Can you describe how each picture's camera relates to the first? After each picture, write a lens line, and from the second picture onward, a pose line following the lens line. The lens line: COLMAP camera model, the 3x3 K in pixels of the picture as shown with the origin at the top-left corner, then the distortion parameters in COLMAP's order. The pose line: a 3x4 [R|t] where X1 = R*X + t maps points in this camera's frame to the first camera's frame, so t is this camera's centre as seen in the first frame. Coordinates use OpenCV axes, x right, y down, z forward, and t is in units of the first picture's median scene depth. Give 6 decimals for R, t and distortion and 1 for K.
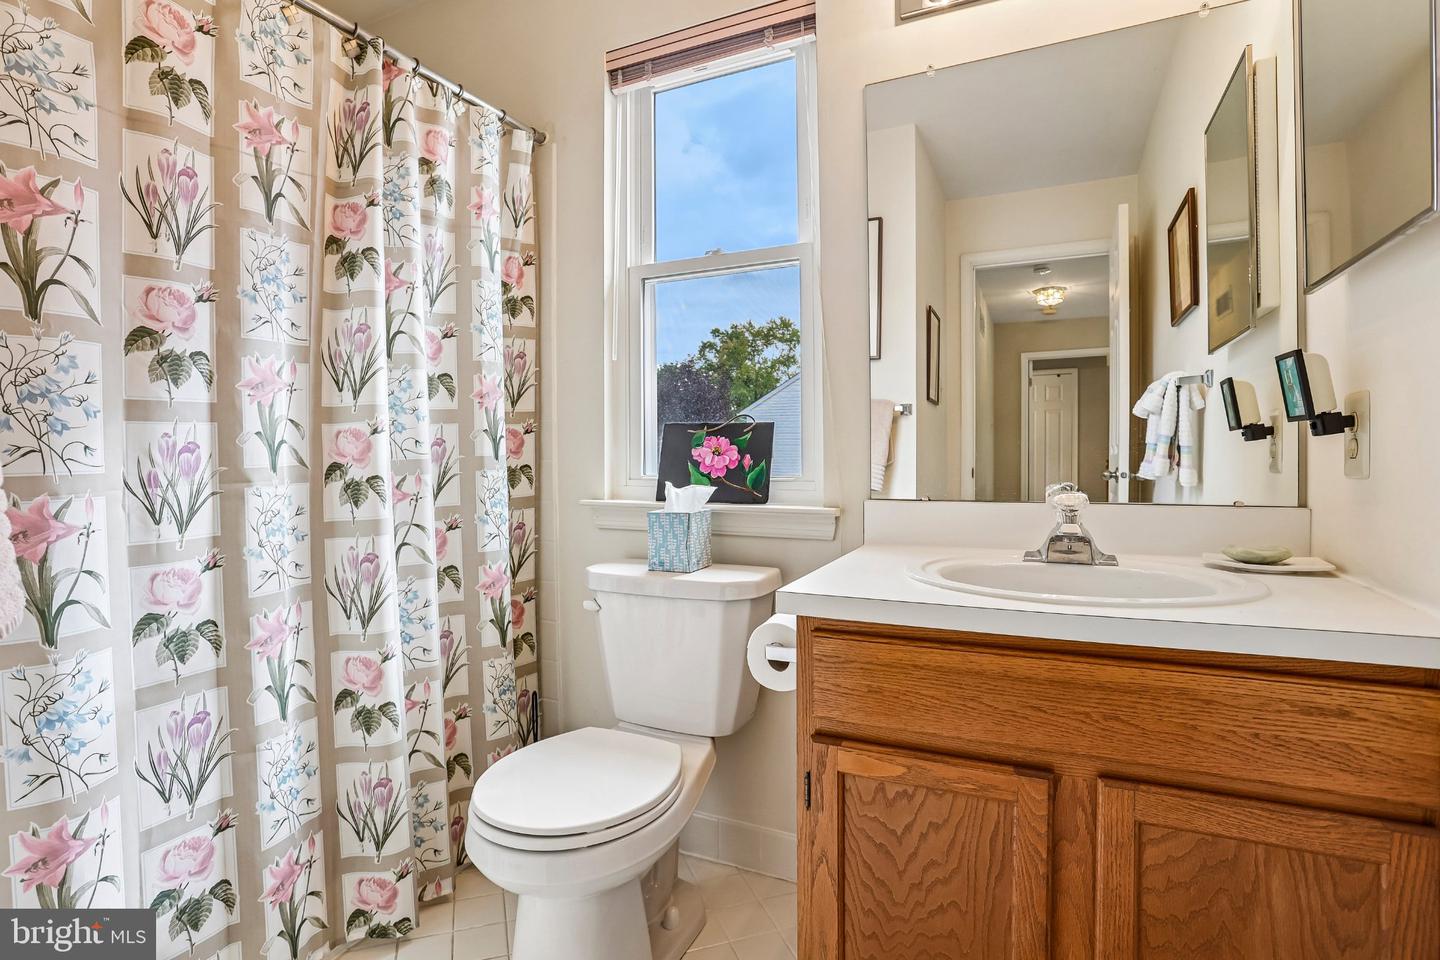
lens RADIAL K [[708.1, 0, 697.0], [0, 708.1, 460.0], [0, 0, 1]] dist [-0.074132, 0.034329]
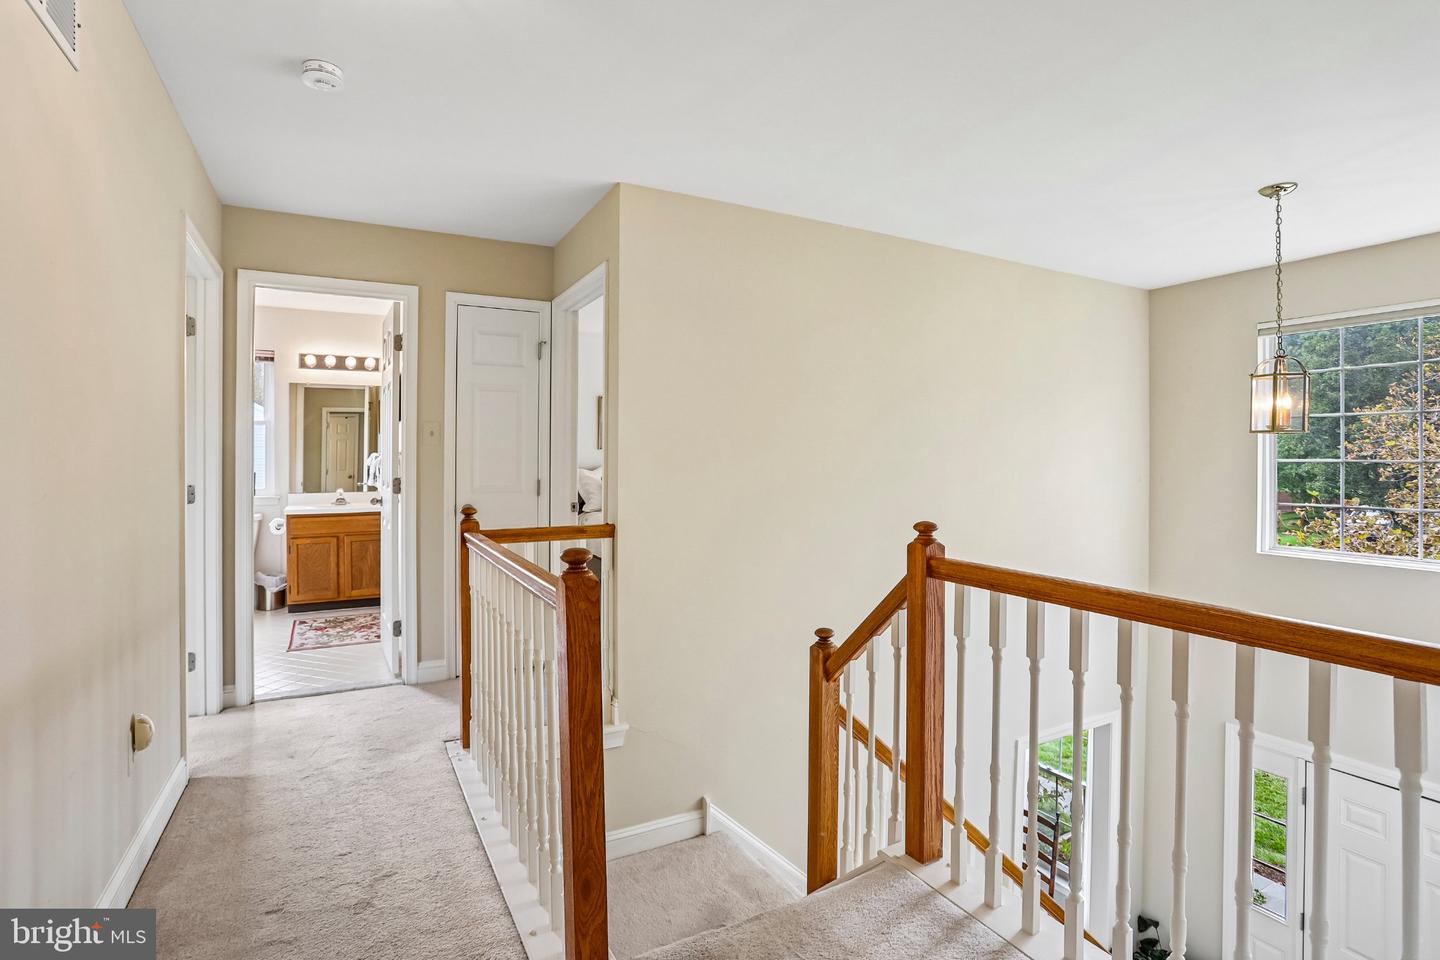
lens RADIAL K [[708.1, 0, 697.0], [0, 708.1, 460.0], [0, 0, 1]] dist [-0.074132, 0.034329]
pose [[0.589031, -0.002827, 0.808105, -2.203096], [-0.007394, 0.999933, 0.008888, -0.252309], [-0.808076, -0.011211, 0.588971, -4.433033]]
